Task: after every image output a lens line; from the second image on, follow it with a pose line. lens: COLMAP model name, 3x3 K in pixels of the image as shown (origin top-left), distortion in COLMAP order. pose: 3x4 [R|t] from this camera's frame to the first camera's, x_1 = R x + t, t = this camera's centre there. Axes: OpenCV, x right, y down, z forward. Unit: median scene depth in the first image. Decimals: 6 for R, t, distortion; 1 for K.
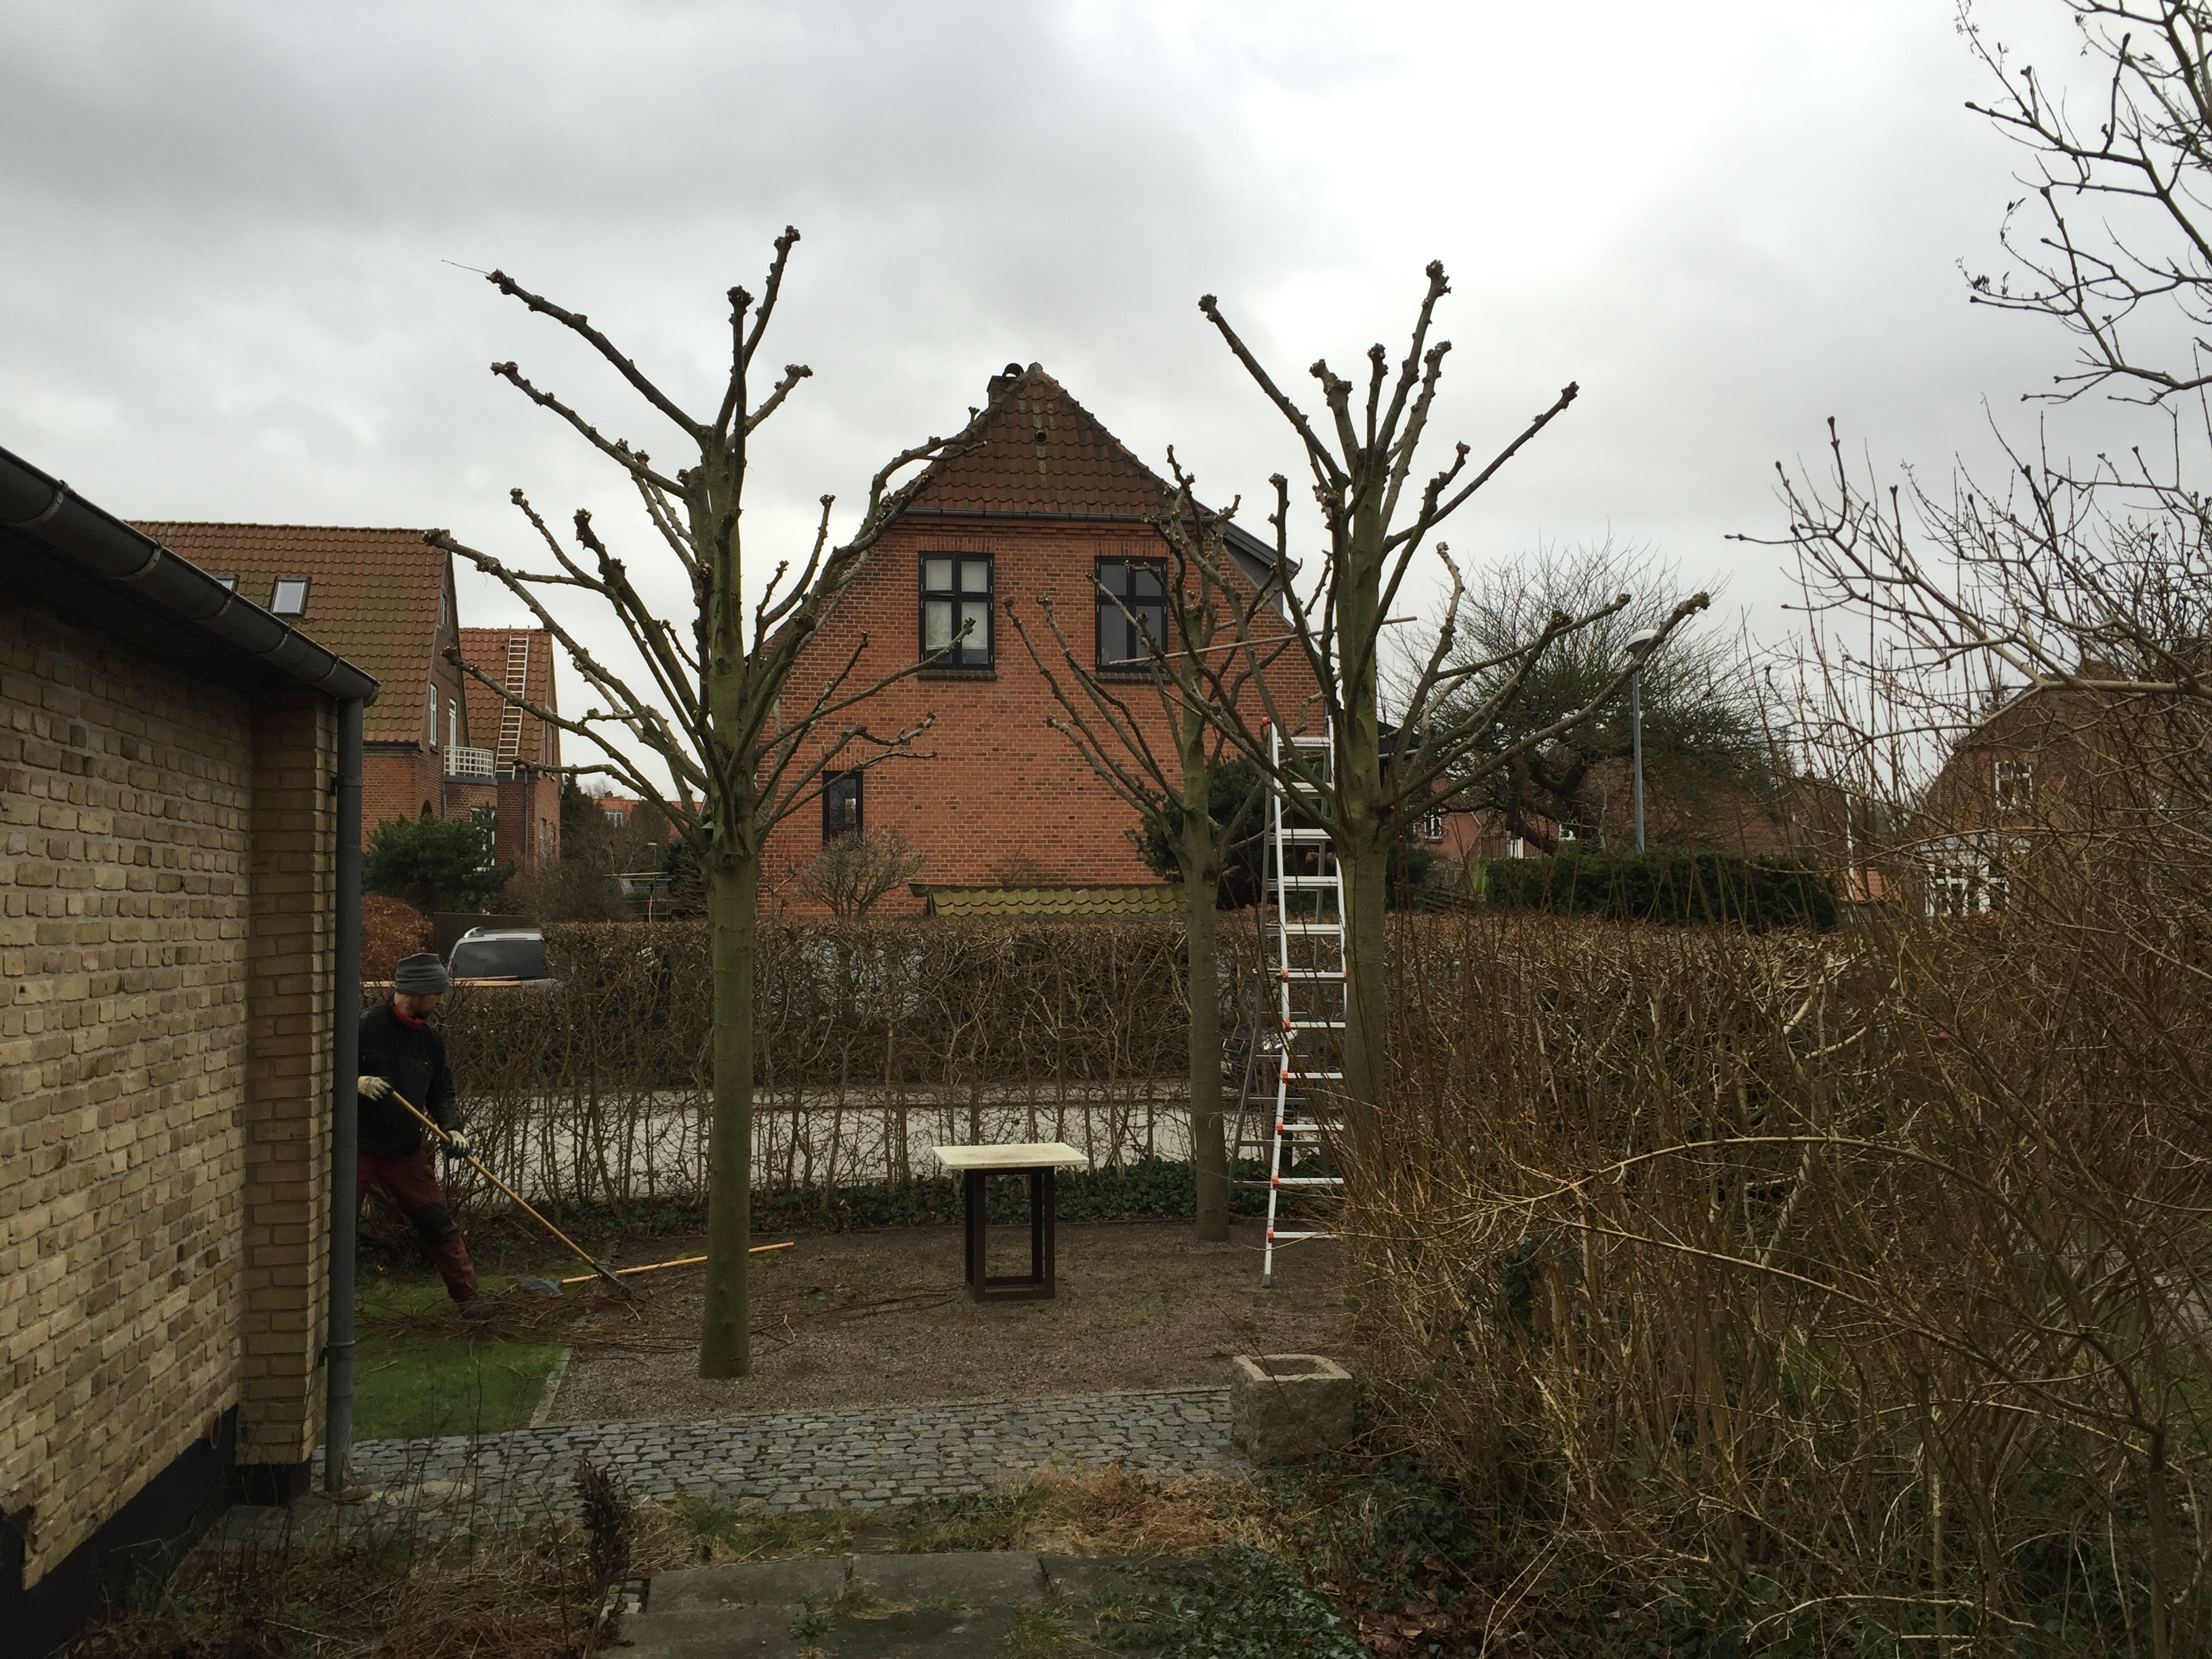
lens RADIAL K [[1884.9, 0, 1107.2], [0, 1884.9, 822.5], [0, 0, 1]] dist [0.078209, -0.105370]
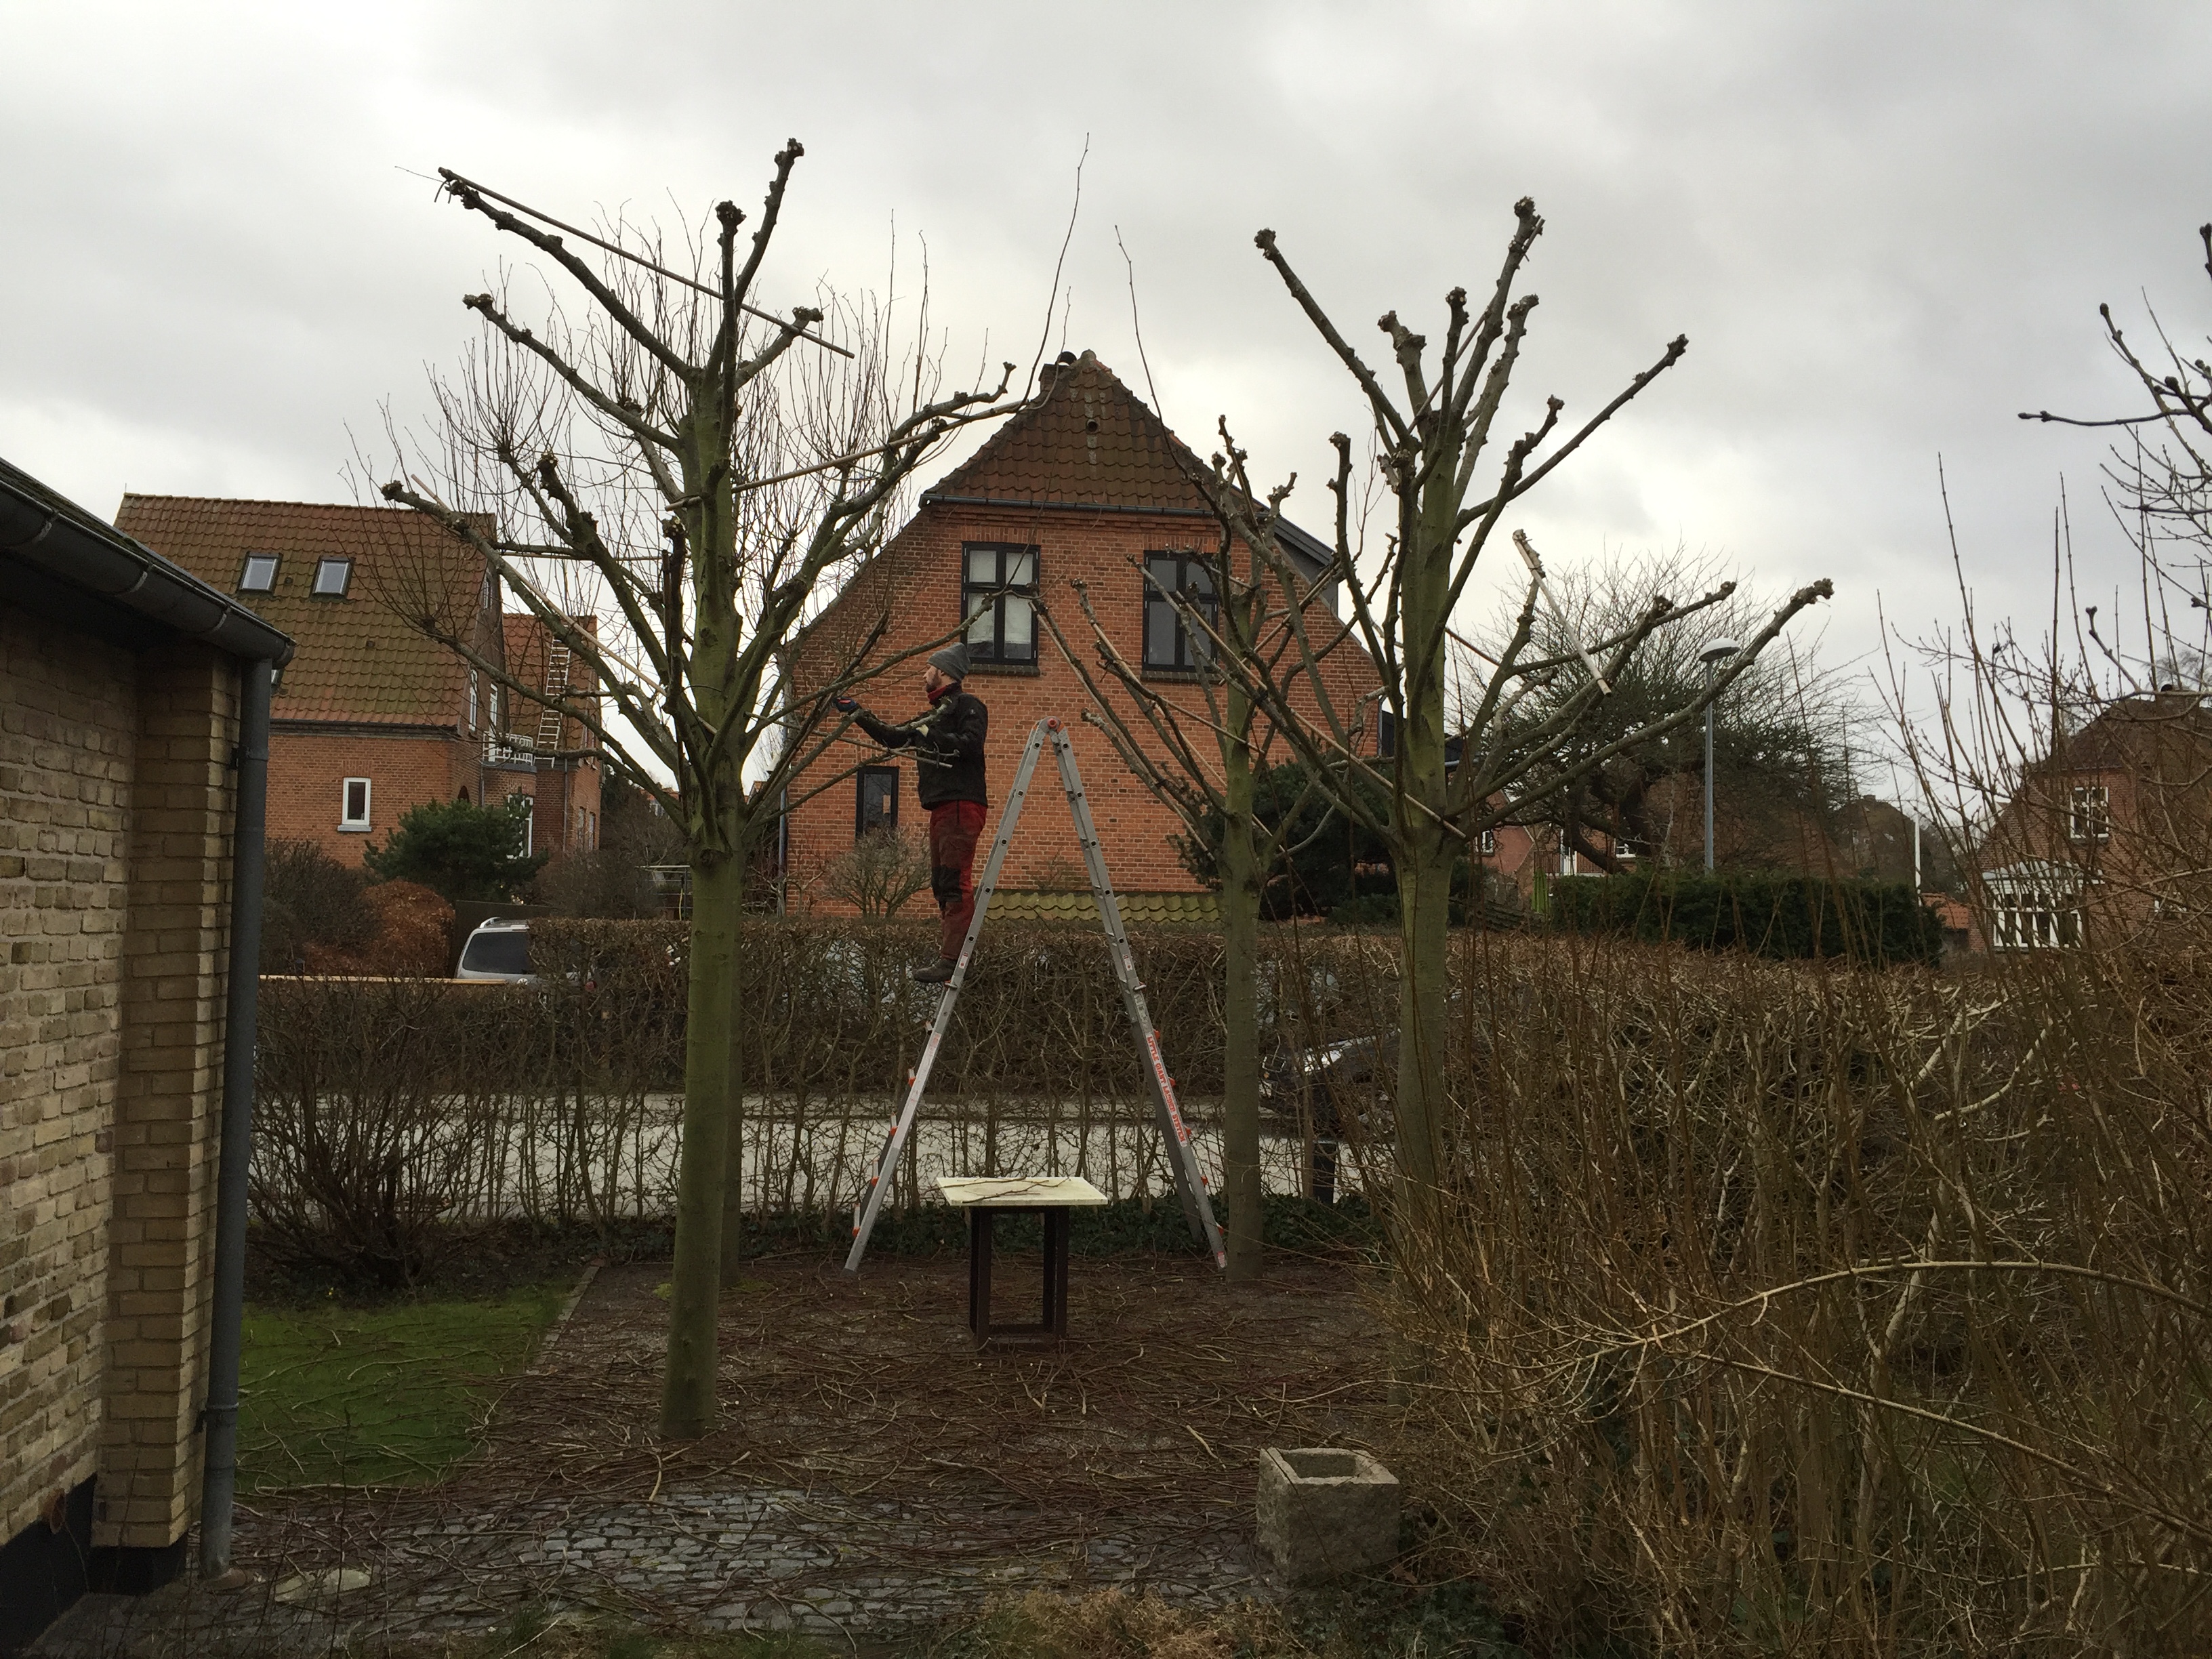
lens RADIAL K [[1884.9, 0, 1103.9], [0, 1884.9, 835.9], [0, 0, 1]] dist [0.078209, -0.105370]
pose [[0.999285, 0.026539, -0.026940, 0.008344], [-0.026401, 0.999637, 0.005458, 0.000526], [0.027075, -0.004743, 0.999622, 0.102472]]
